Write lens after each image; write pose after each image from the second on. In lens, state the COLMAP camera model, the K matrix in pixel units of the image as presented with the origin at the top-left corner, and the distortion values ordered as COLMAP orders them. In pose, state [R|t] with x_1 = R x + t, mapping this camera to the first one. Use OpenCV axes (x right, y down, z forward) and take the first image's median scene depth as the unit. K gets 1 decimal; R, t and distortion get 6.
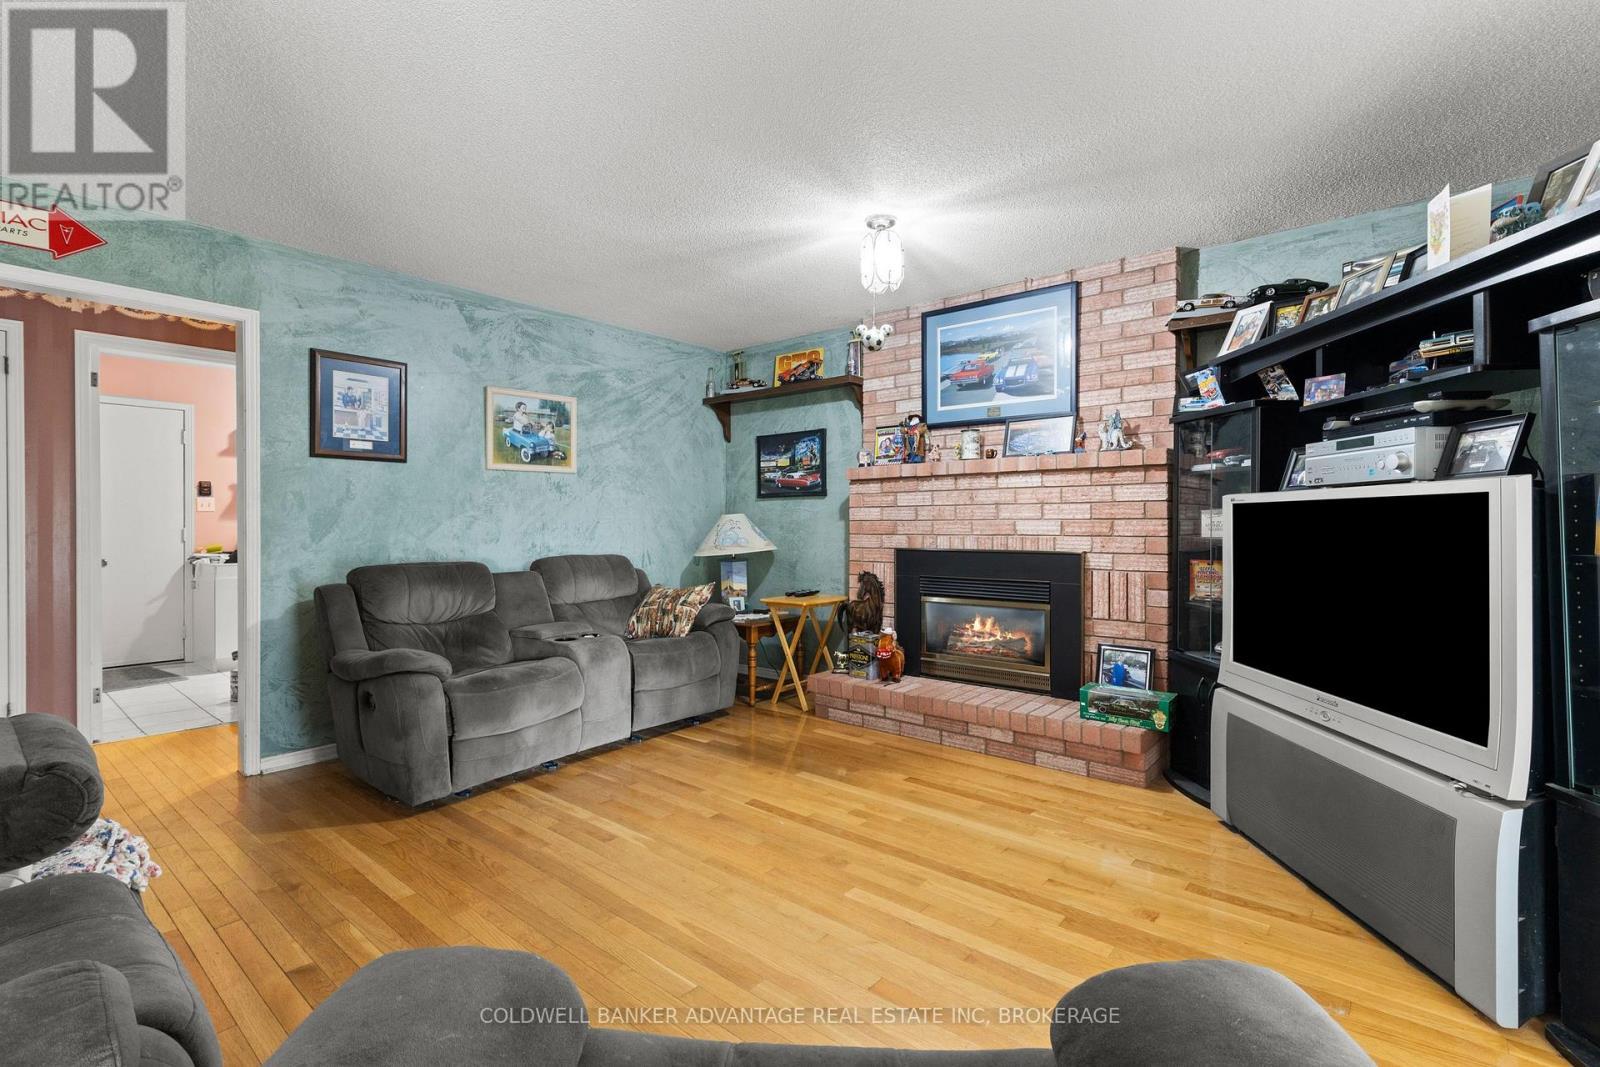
lens RADIAL K [[726.5, 0, 794.9], [0, 726.5, 529.9], [0, 0, 1]] dist [0.003802, -0.000729]
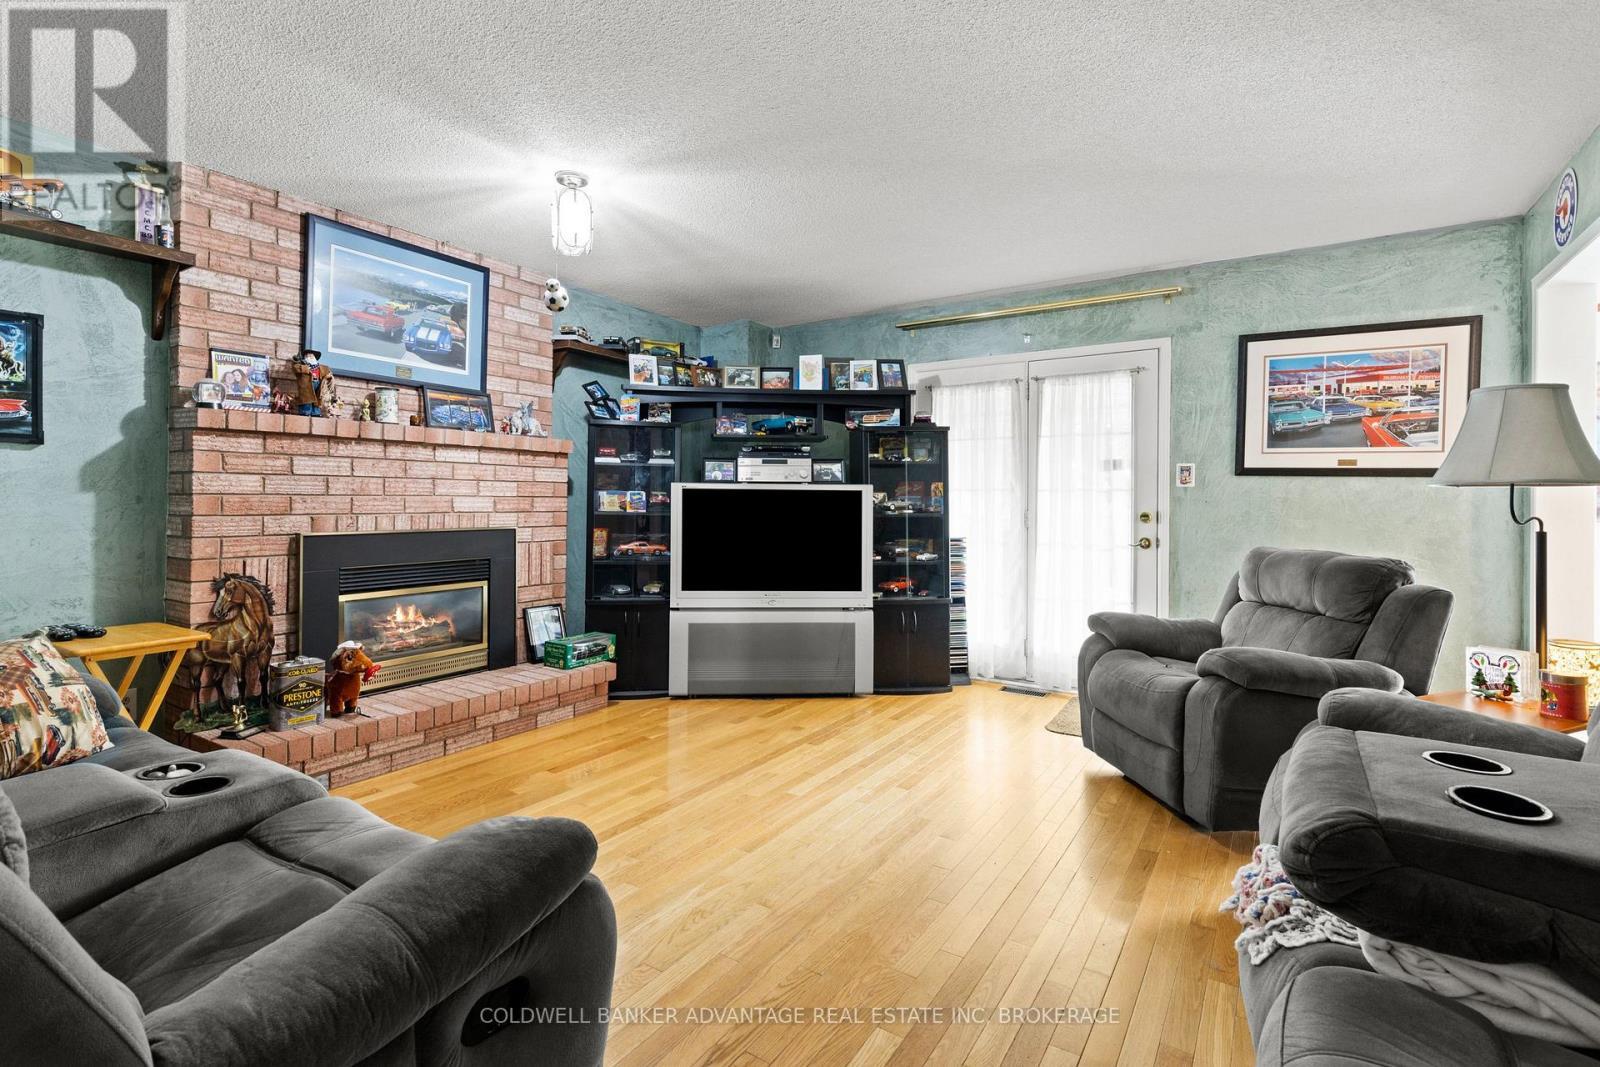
lens RADIAL K [[740.4, 0, 799.2], [0, 740.4, 505.3], [0, 0, 1]] dist [0.000732, -0.000199]
pose [[-0.116341, -0.003517, 0.993203, -0.712510], [0.002681, 0.999989, 0.003855, -0.004807], [-0.993206, 0.003112, -0.116330, 0.675465]]
